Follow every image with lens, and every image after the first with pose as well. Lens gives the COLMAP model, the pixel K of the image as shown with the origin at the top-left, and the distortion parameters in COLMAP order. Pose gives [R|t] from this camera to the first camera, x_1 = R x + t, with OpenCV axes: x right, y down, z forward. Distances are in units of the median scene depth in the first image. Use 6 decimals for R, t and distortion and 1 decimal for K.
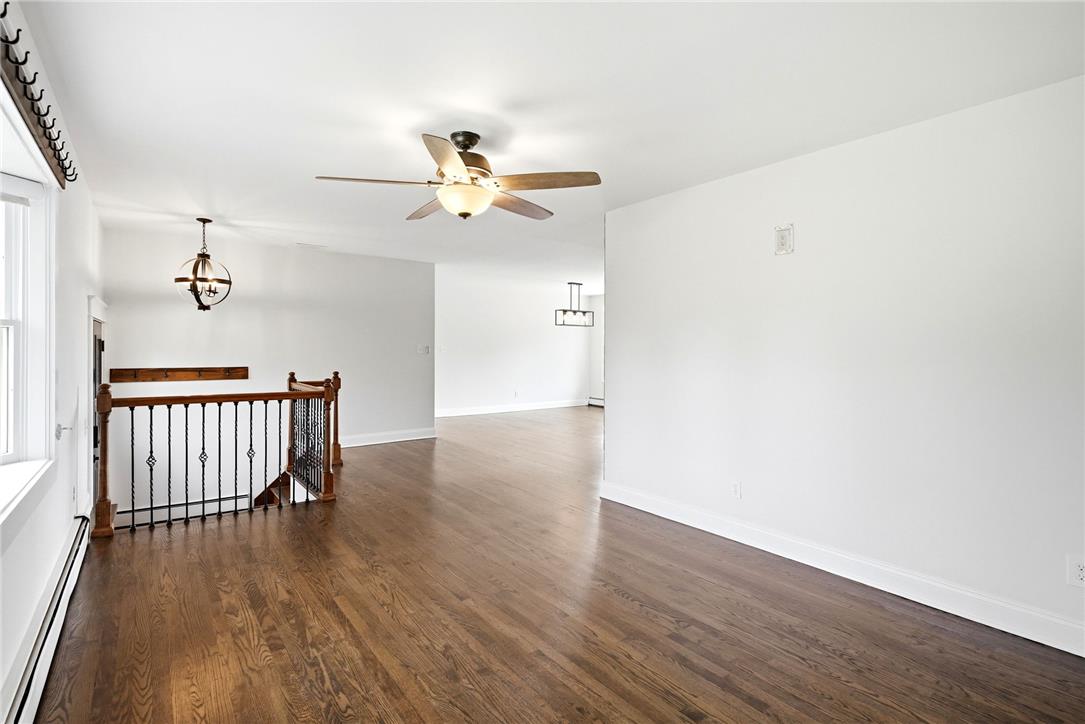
lens RADIAL K [[528.2, 0, 541.0], [0, 528.2, 354.3], [0, 0, 1]] dist [-0.005797, -0.000309]
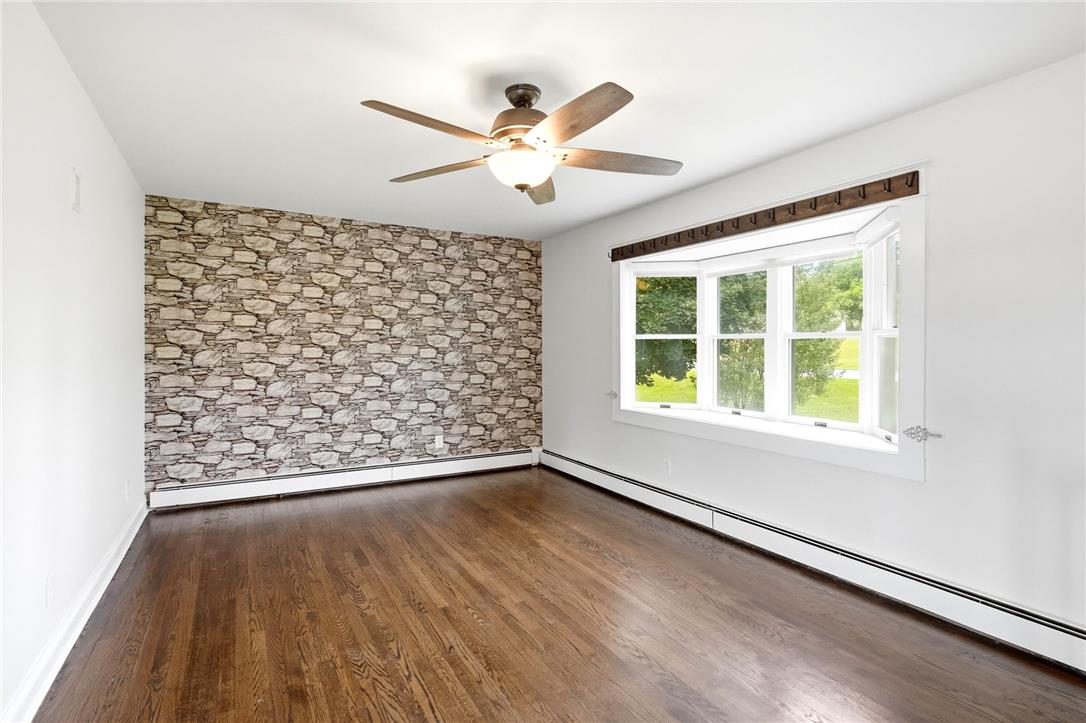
lens RADIAL K [[528.7, 0, 543.6], [0, 528.7, 355.0], [0, 0, 1]] dist [-0.005797, -0.000309]
pose [[-0.992229, -0.013356, 0.123706, -0.351923], [-0.011212, 0.999775, 0.018009, -0.017870], [-0.123918, 0.016482, -0.992156, 2.284351]]
